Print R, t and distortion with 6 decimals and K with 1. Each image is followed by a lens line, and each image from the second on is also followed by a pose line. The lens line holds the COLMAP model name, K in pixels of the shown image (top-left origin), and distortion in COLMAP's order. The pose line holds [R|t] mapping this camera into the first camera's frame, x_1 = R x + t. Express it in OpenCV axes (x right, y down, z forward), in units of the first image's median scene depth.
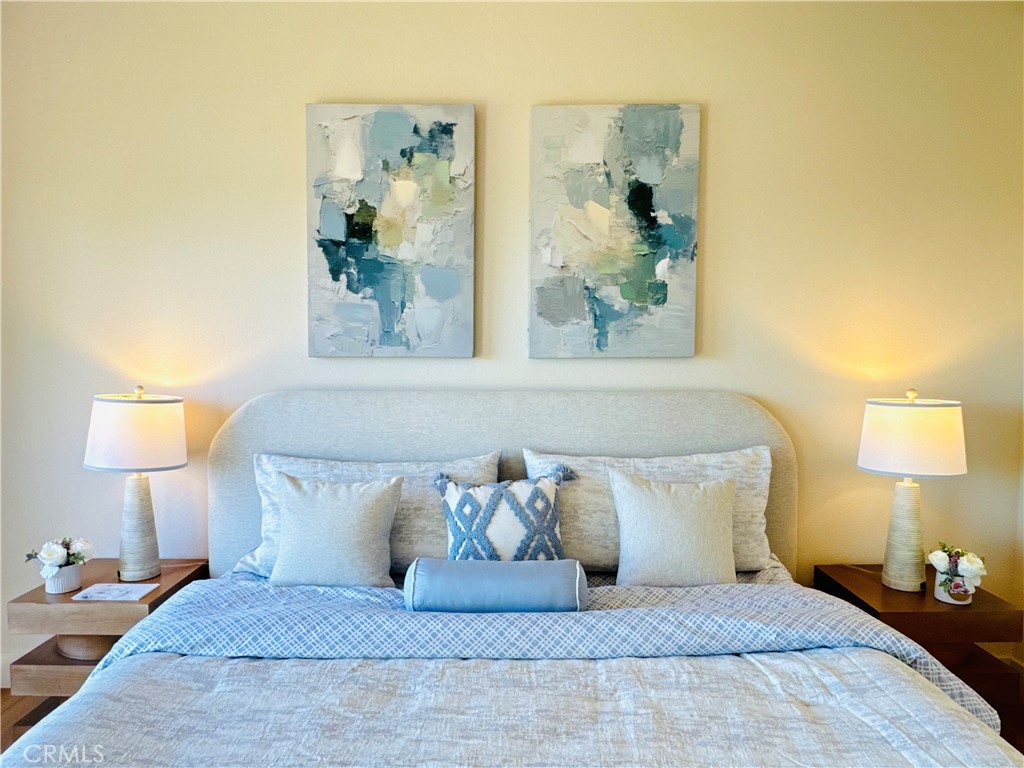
lens RADIAL K [[726.2, 0, 509.8], [0, 726.2, 381.3], [0, 0, 1]] dist [-0.006964, -0.002787]
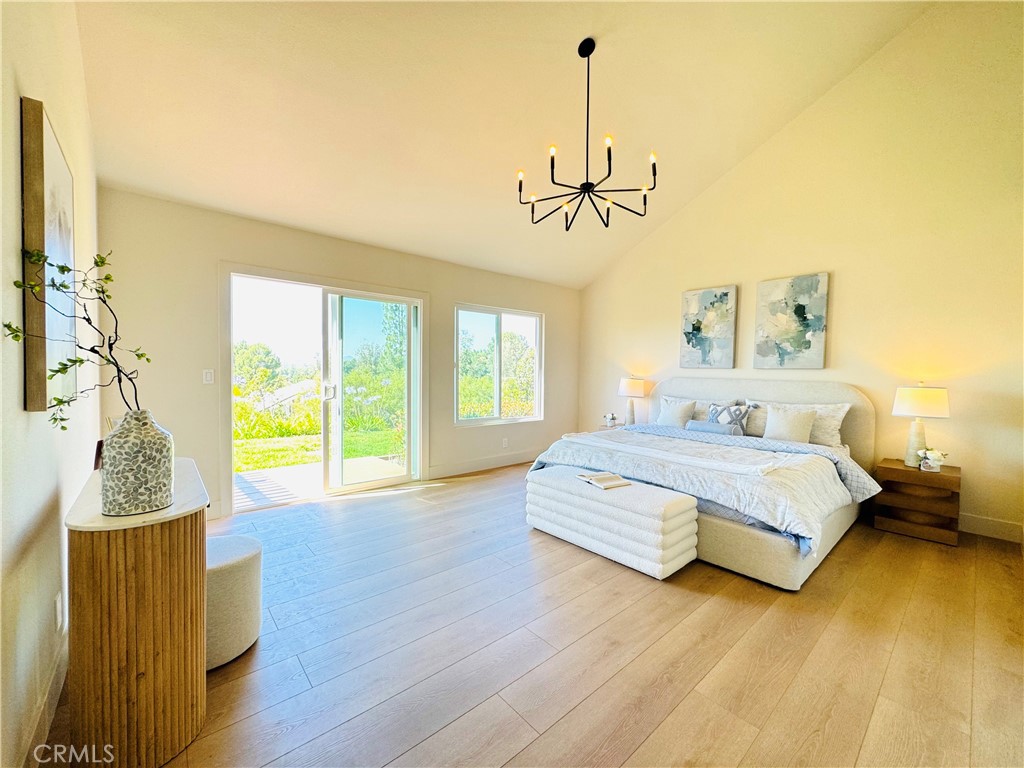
lens RADIAL K [[409.3, 0, 510.3], [0, 409.3, 381.1], [0, 0, 1]] dist [-0.001154, 0.000115]
pose [[0.656728, 0.030488, -0.753511, 0.629480], [-0.061965, 0.997985, -0.013626, 0.101068], [0.751577, 0.055640, 0.657294, -0.807542]]
